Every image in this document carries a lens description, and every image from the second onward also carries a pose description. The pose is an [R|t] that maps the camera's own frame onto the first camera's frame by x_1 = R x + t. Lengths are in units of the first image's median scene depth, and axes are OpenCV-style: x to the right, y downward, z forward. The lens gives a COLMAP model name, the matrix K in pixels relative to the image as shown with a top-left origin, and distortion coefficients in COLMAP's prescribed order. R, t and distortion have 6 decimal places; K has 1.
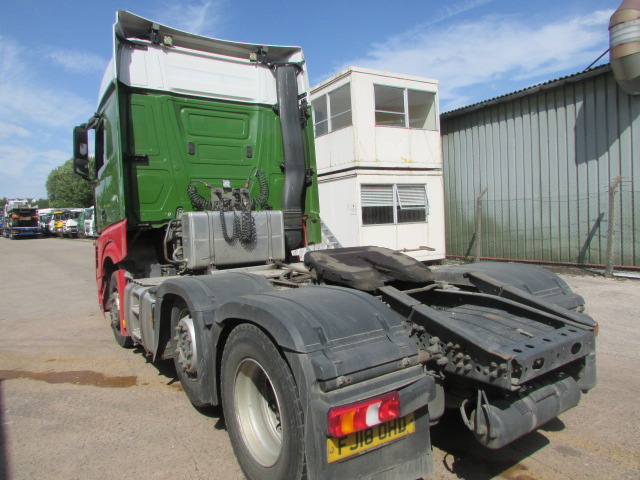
lens RADIAL K [[473.4, 0, 316.9], [0, 473.4, 238.0], [0, 0, 1]] dist [-0.045219, 0.001817]
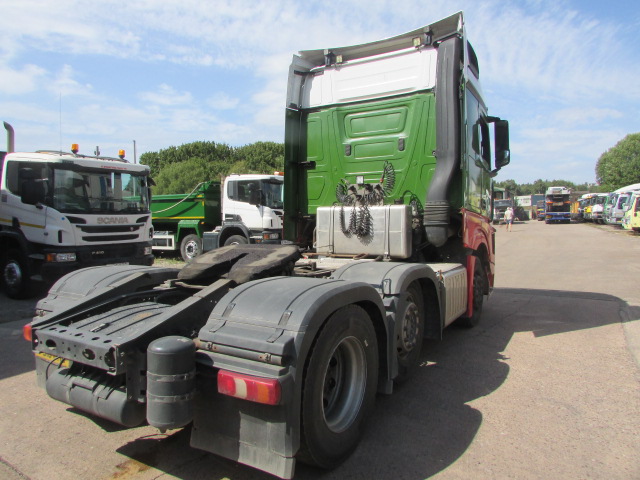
lens RADIAL K [[469.4, 0, 289.2], [0, 469.4, 232.1], [0, 0, 1]] dist [-0.043801, 0.001559]
pose [[0.345111, 0.052904, -0.937070, 0.683838], [-0.030935, 0.998509, 0.044979, -0.035782], [0.938052, 0.013466, 0.346233, 0.439781]]
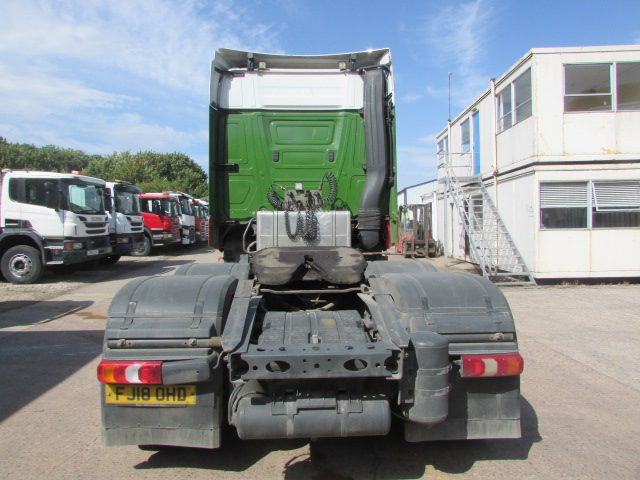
lens RADIAL K [[473.2, 0, 305.4], [0, 473.2, 237.8], [0, 0, 1]] dist [-0.042912, 0.031414]
pose [[0.828733, 0.039923, -0.558218, 0.407965], [-0.040914, 0.999105, 0.010715, -0.005295], [0.558146, 0.013959, 0.829625, 0.076747]]
